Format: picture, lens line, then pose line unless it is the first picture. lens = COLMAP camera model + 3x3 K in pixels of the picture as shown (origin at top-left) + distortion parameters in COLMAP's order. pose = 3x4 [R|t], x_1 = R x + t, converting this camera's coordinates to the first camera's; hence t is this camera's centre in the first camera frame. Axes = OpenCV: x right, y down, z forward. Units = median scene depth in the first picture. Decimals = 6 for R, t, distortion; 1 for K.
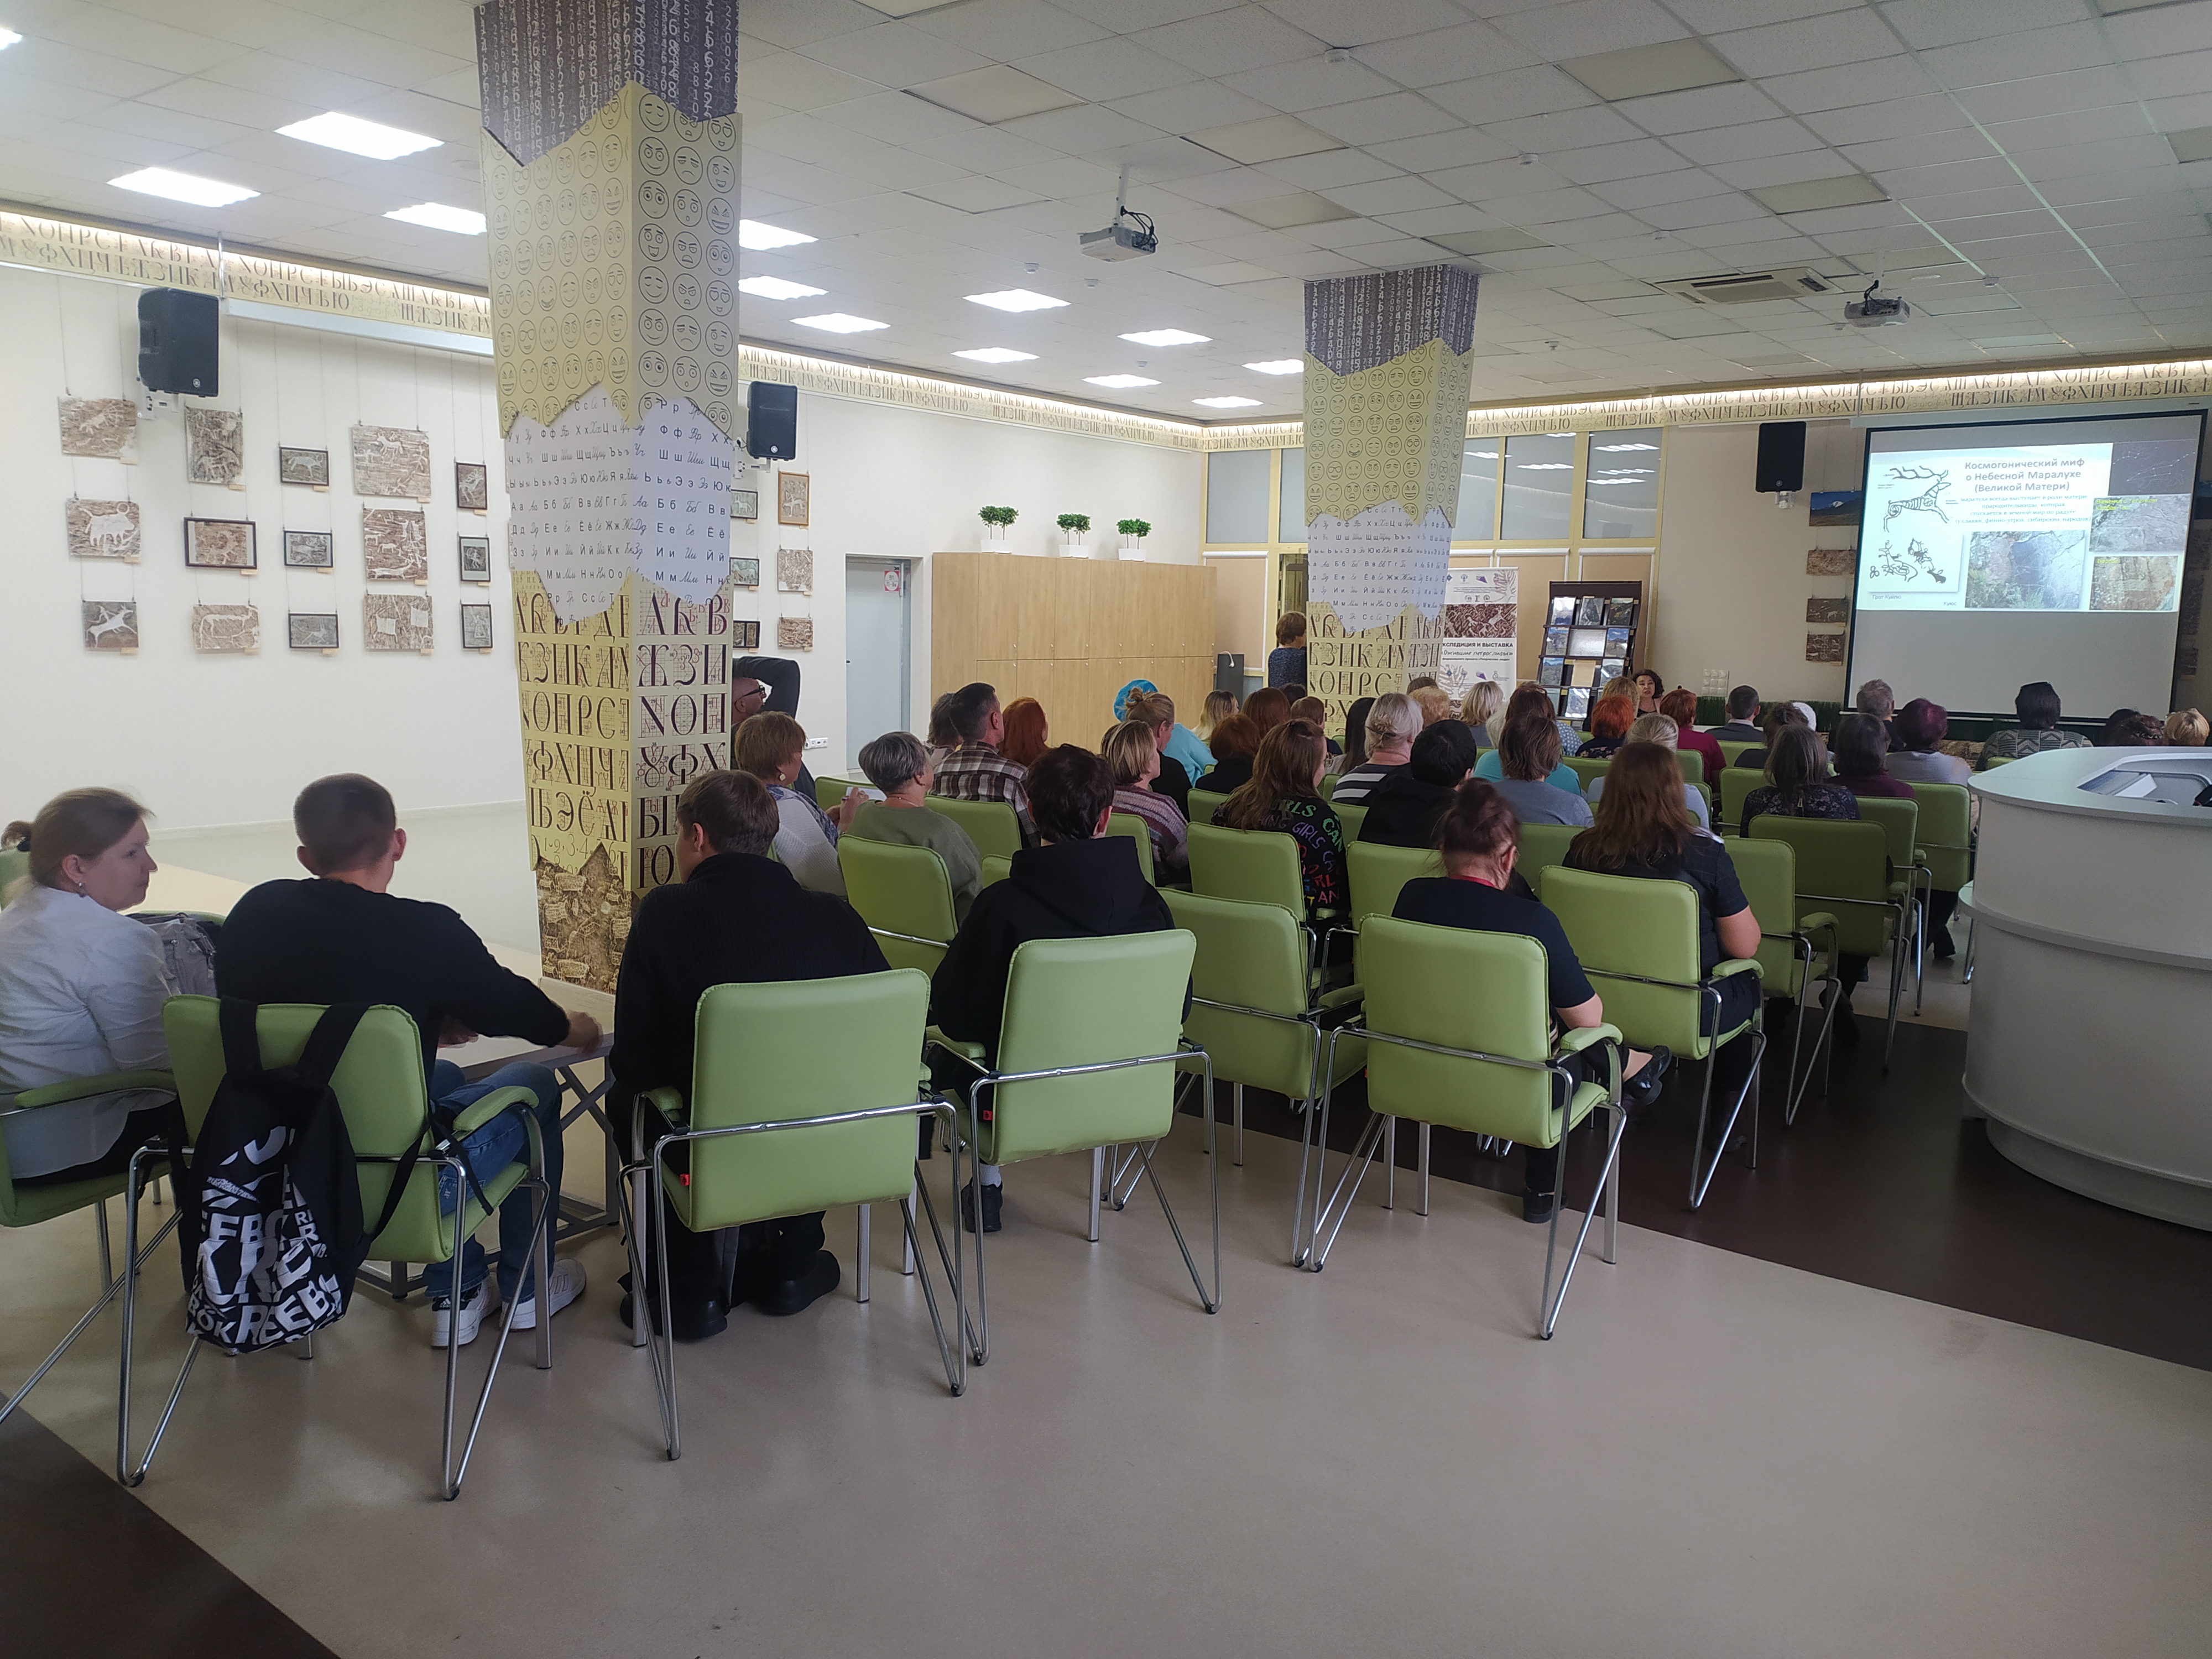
lens RADIAL K [[1700.1, 0, 1105.0], [0, 1700.1, 840.1], [0, 0, 1]] dist [0.068740, -0.060186]
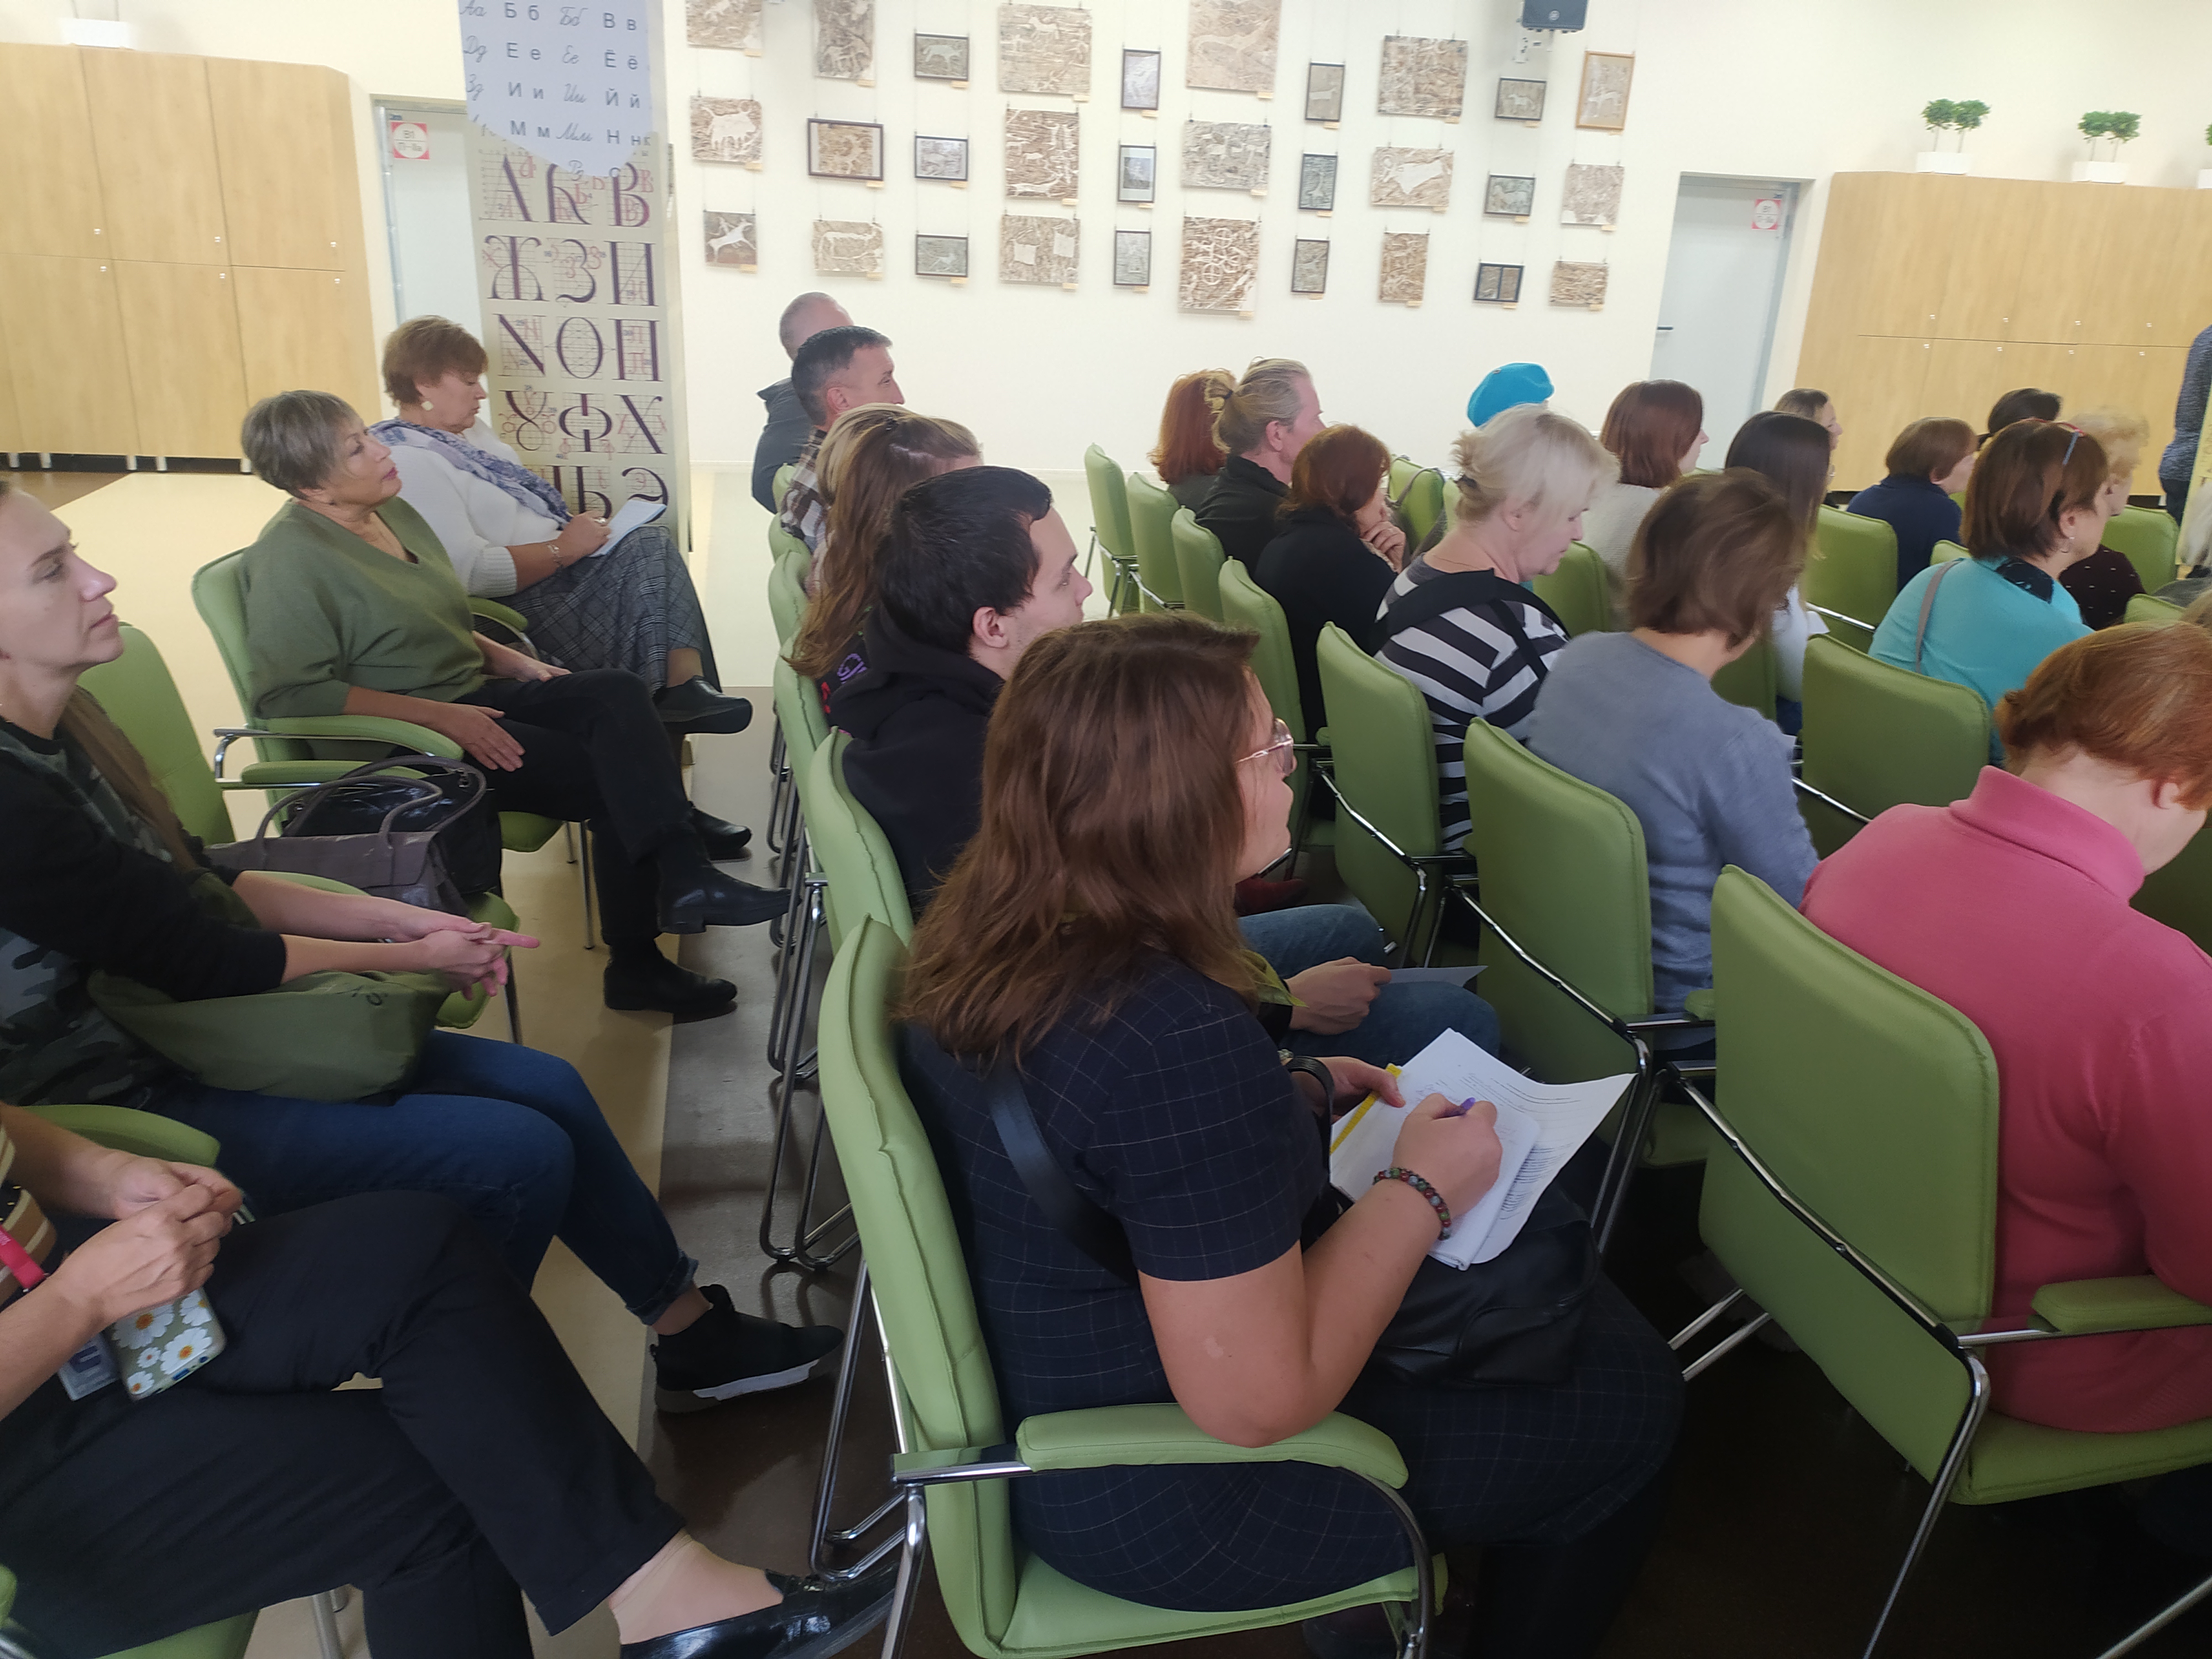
lens RADIAL K [[1700.1, 0, 1113.5], [0, 1700.1, 845.6], [0, 0, 1]] dist [0.068740, -0.060186]
pose [[0.766808, 0.234530, -0.597496, 0.157394], [-0.120971, 0.966980, 0.224311, -0.025188], [0.630374, -0.099724, 0.769859, 0.241538]]
